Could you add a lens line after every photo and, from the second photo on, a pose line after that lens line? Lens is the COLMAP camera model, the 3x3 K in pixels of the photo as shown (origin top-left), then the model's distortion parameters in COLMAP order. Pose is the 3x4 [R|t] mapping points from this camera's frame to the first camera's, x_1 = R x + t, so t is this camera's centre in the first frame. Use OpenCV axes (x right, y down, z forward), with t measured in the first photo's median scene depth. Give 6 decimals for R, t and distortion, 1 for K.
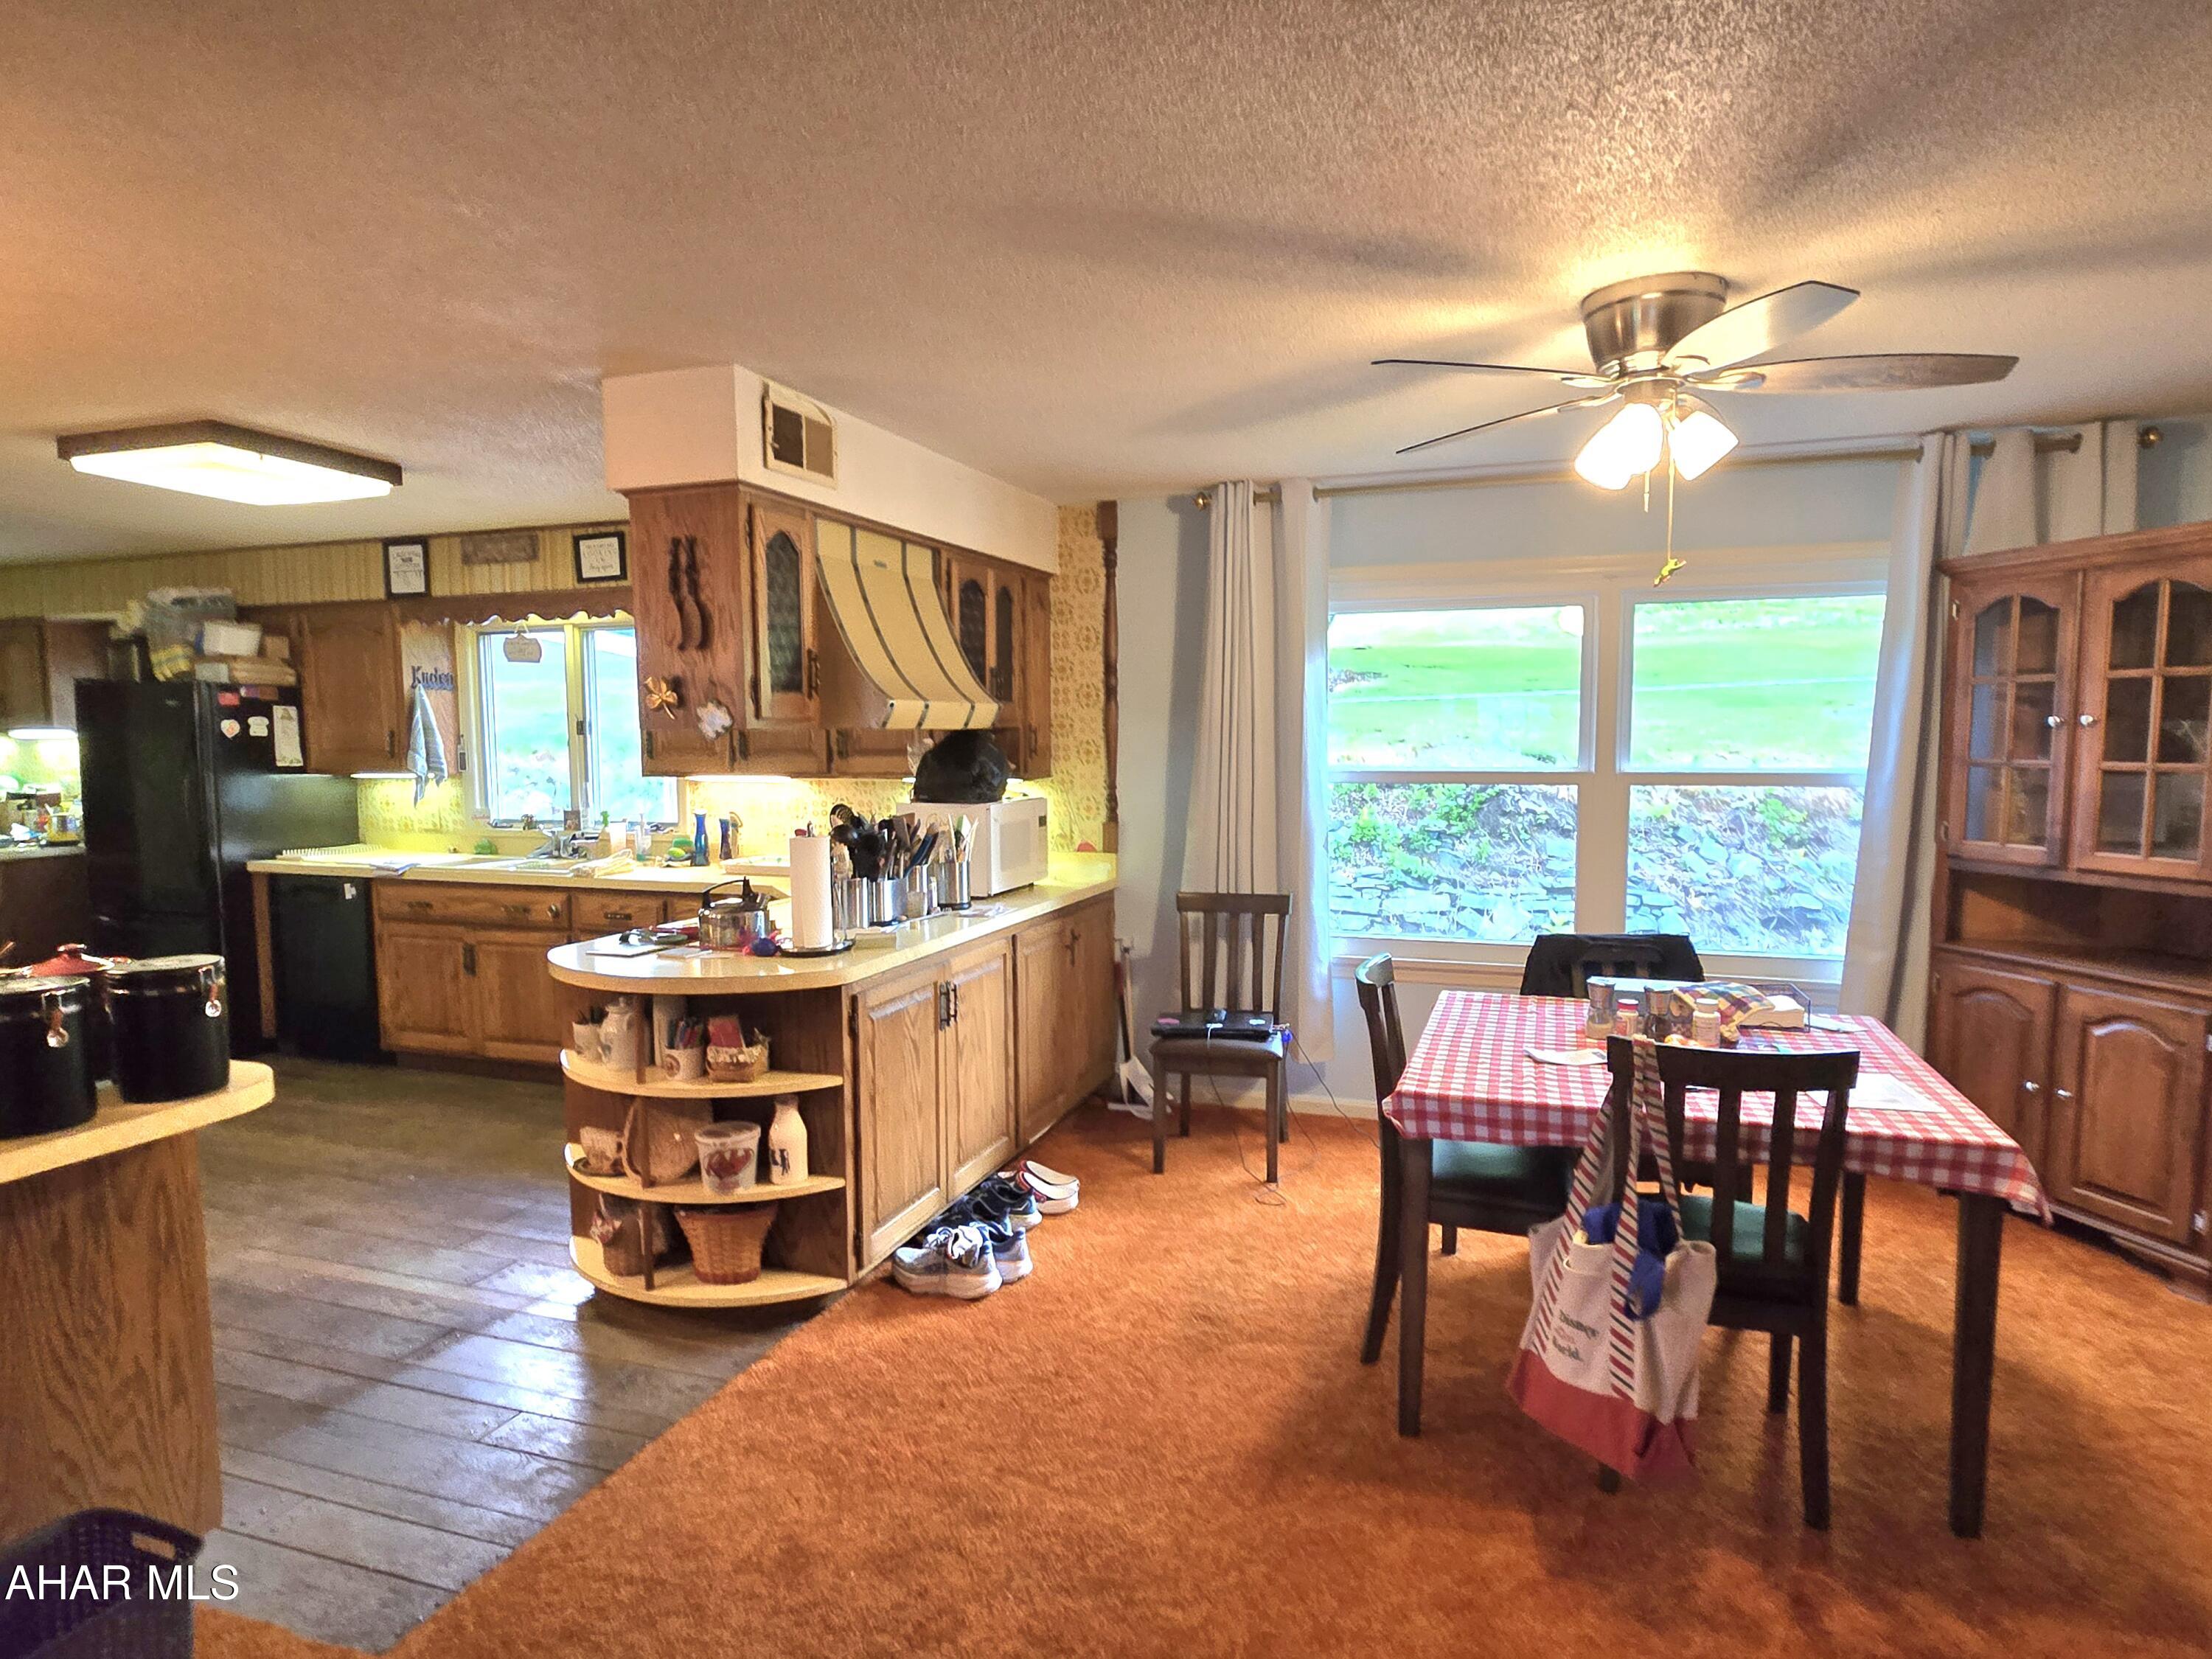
lens RADIAL K [[1234.6, 0, 1112.6], [0, 1234.6, 838.4], [0, 0, 1]] dist [-0.007486, -0.000143]
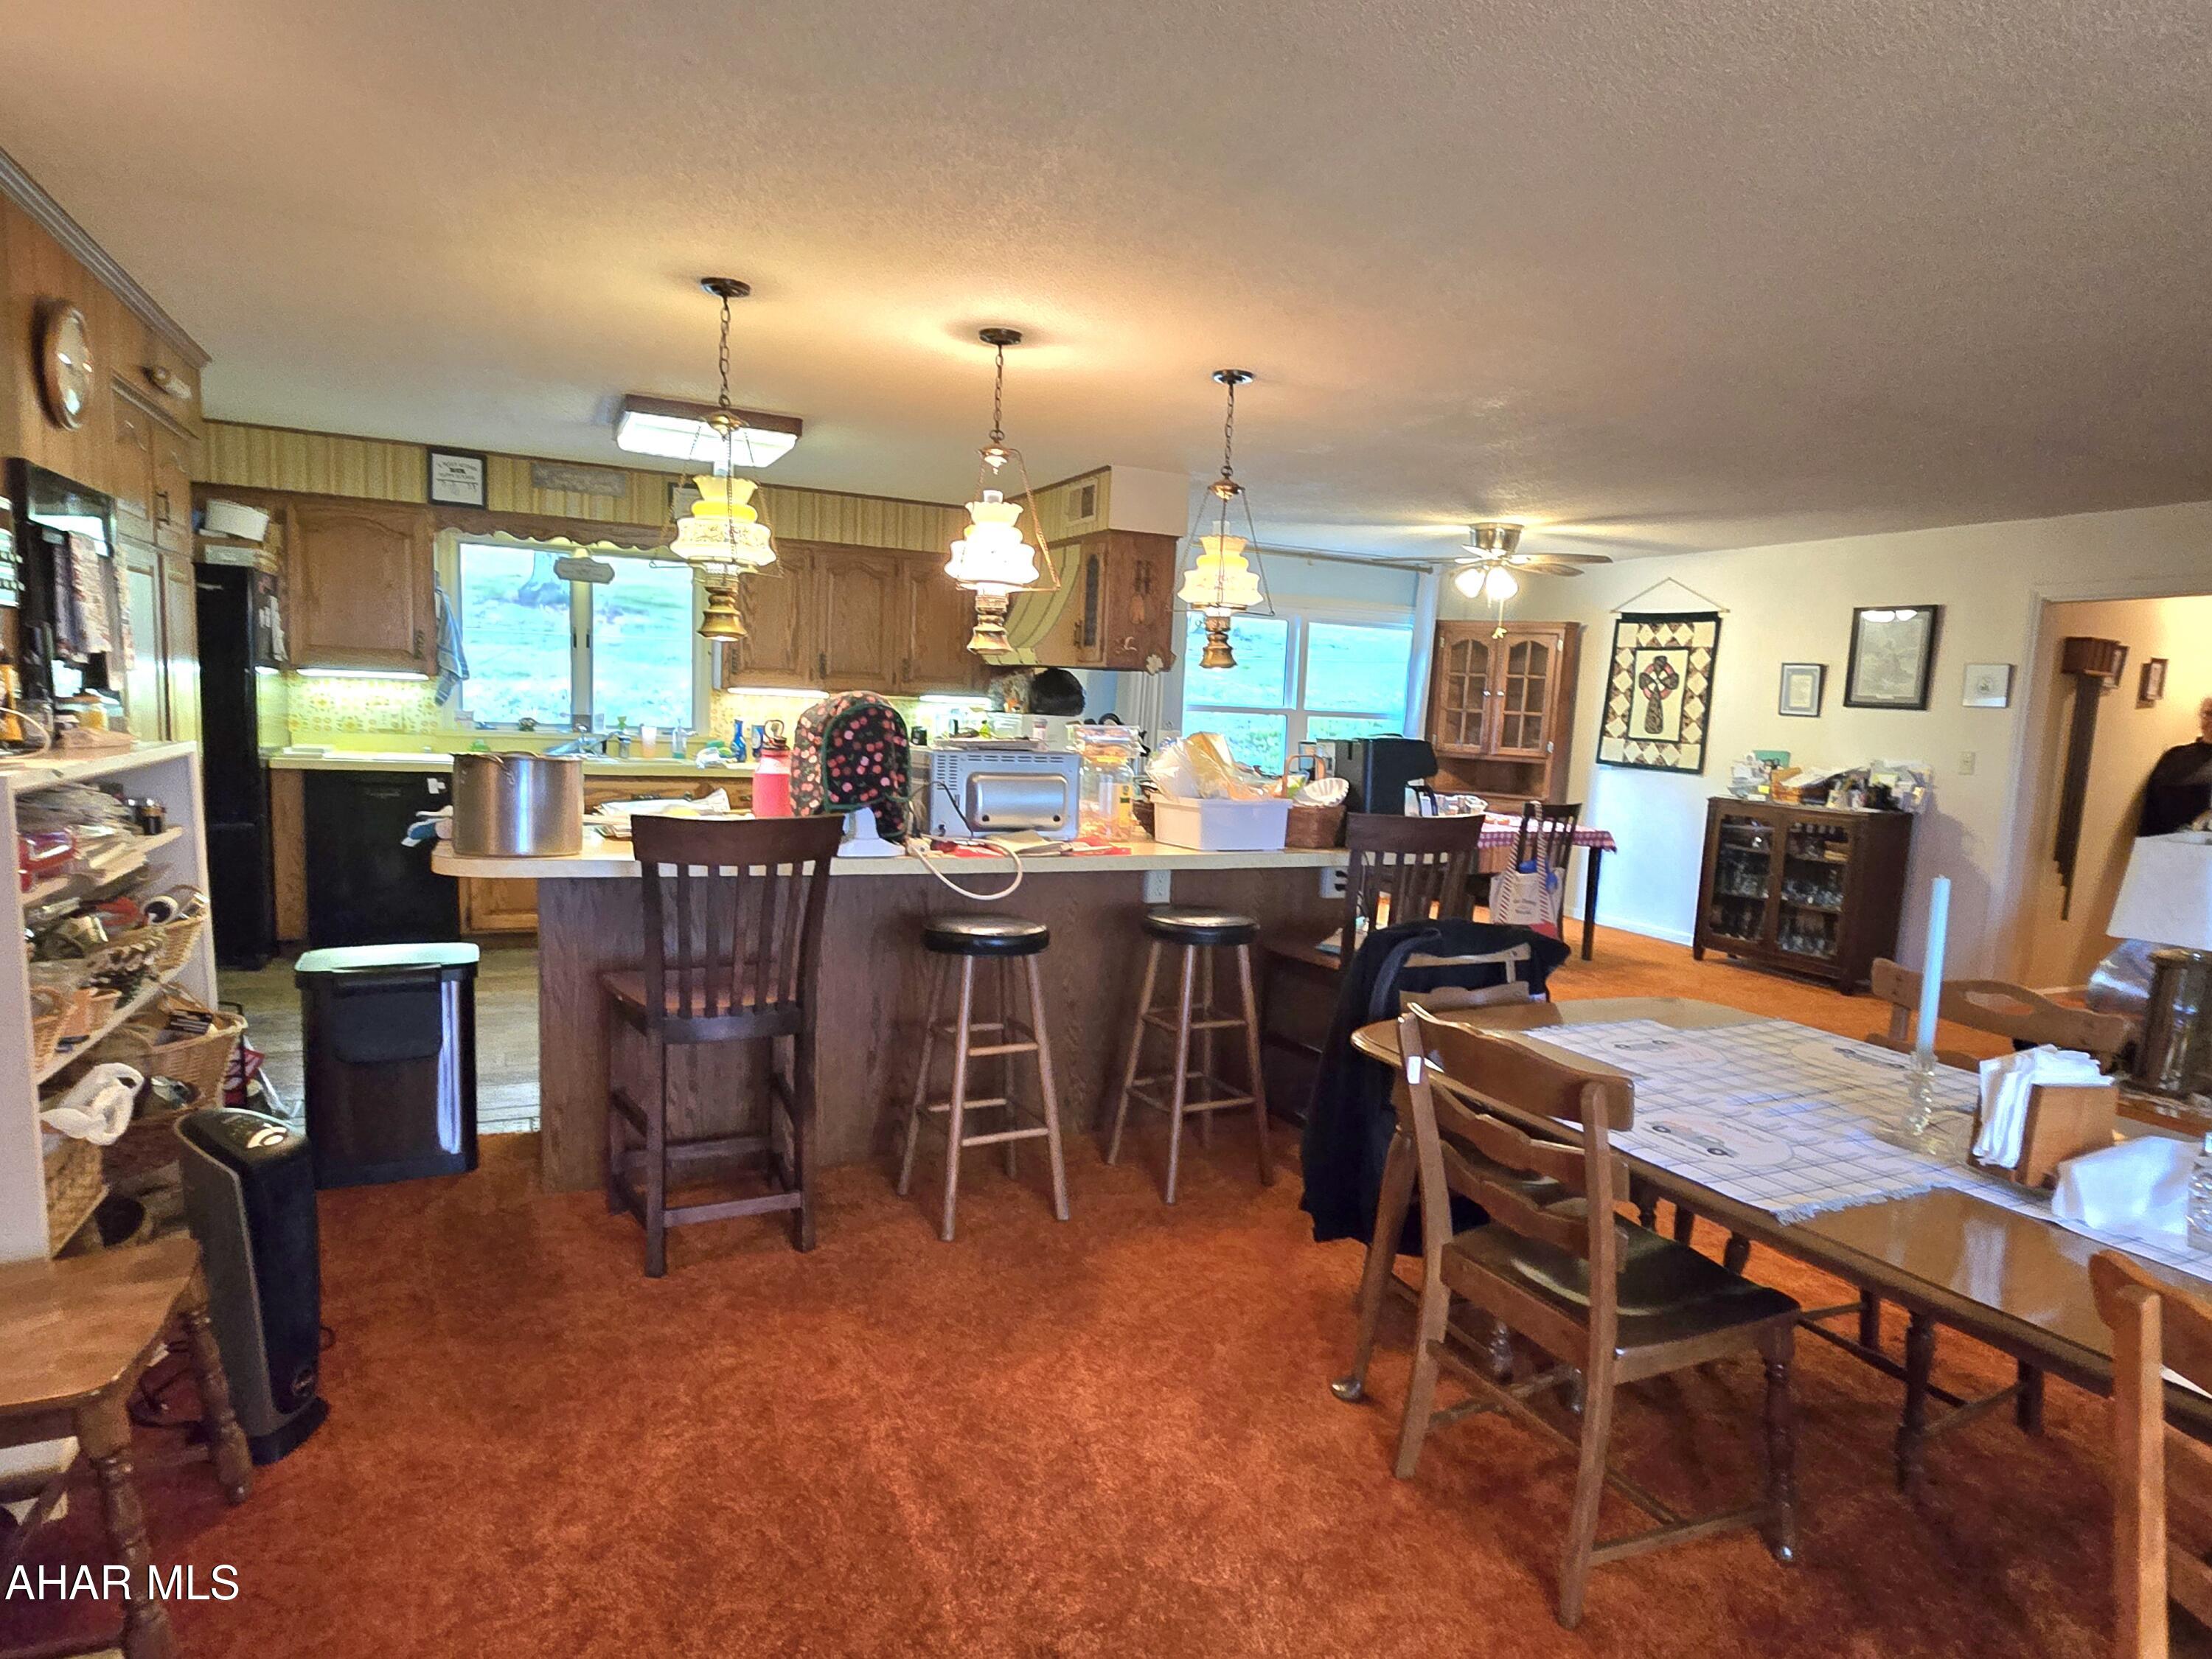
lens RADIAL K [[1234.6, 0, 1109.6], [0, 1234.6, 832.2], [0, 0, 1]] dist [-0.007486, -0.000143]
pose [[0.719974, -0.037753, 0.692973, -1.053664], [0.006431, 0.998839, 0.047735, 0.040881], [-0.693971, -0.029912, 0.719381, -0.176841]]
